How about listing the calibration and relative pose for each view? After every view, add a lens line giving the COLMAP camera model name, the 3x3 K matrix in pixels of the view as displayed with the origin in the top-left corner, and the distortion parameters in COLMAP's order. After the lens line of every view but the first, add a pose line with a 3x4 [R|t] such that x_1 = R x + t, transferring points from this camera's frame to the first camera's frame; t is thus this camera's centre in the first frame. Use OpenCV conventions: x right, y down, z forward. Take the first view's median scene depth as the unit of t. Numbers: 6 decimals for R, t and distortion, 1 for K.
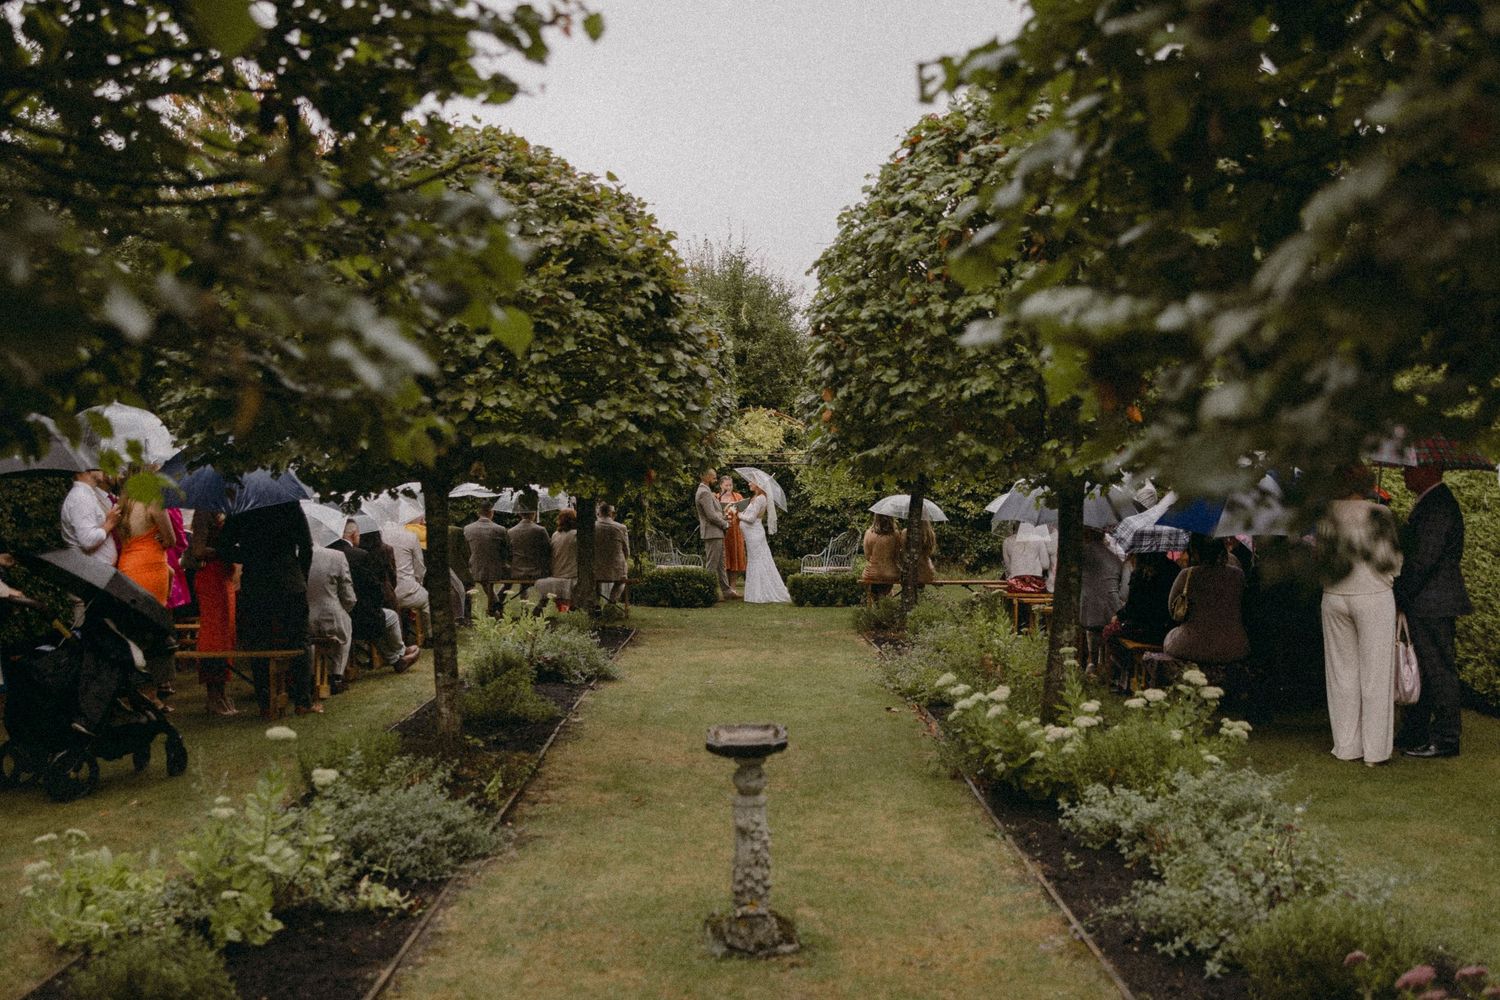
lens RADIAL K [[1925.4, 0, 750.0], [0, 1925.4, 500.0], [0, 0, 1]] dist [-0.001992, -0.000732]
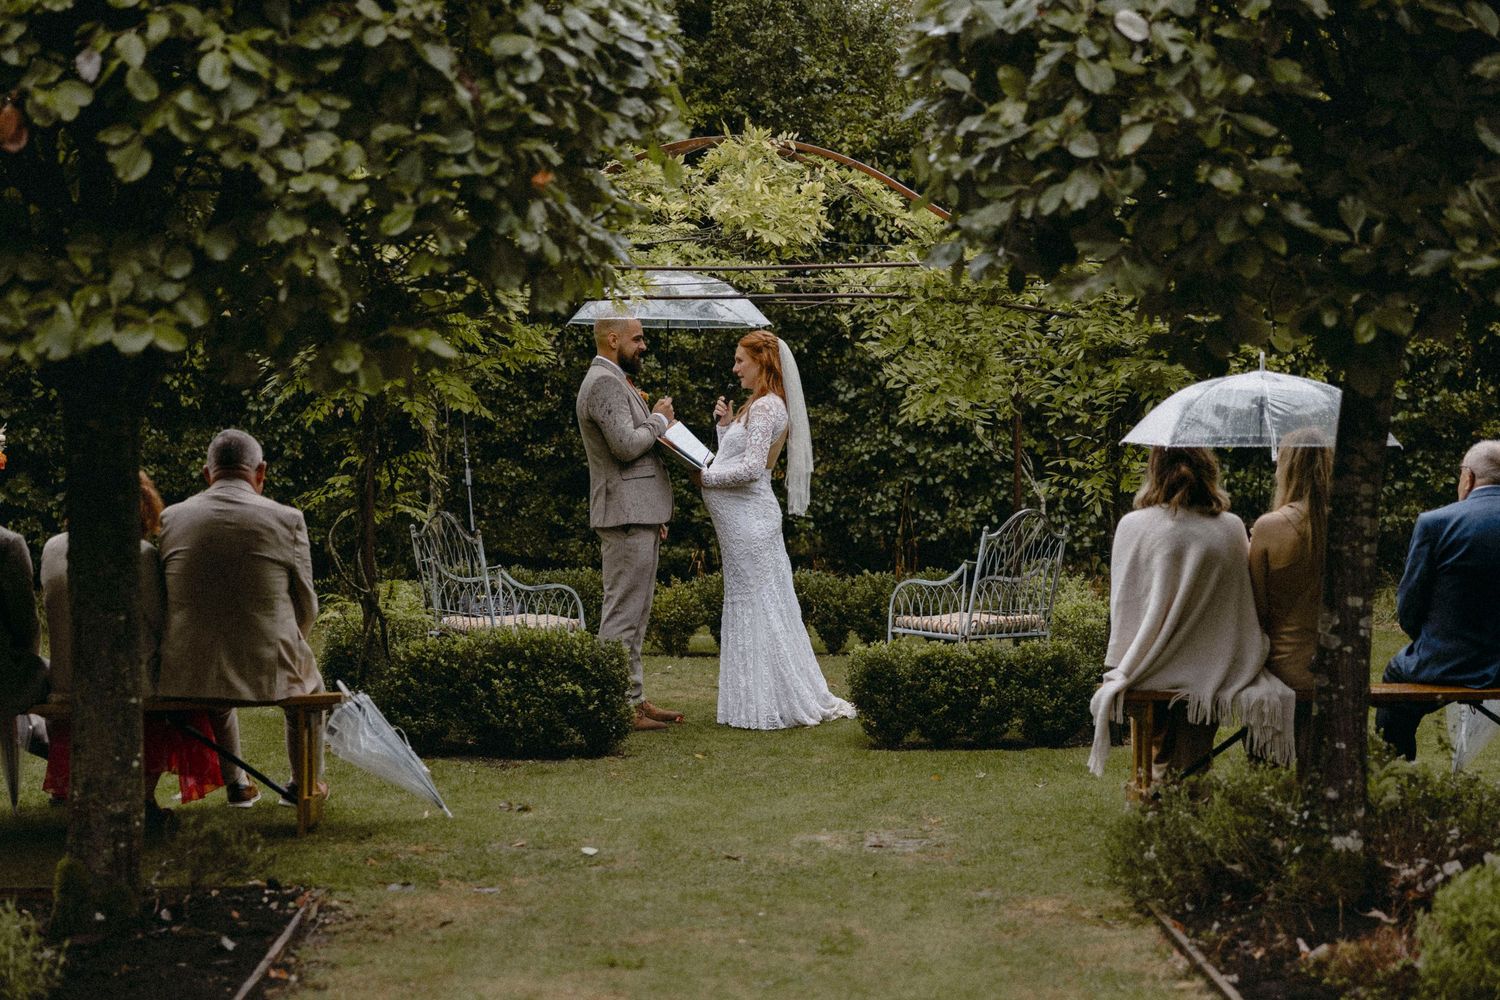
lens RADIAL K [[2655.2, 0, 750.0], [0, 2655.2, 500.0], [0, 0, 1]] dist [0.013939, -0.058169]
pose [[0.999853, -0.011957, 0.012293, -0.001764], [0.011465, 0.999161, 0.039315, -0.002618], [-0.012753, -0.039168, 0.999151, 0.554691]]
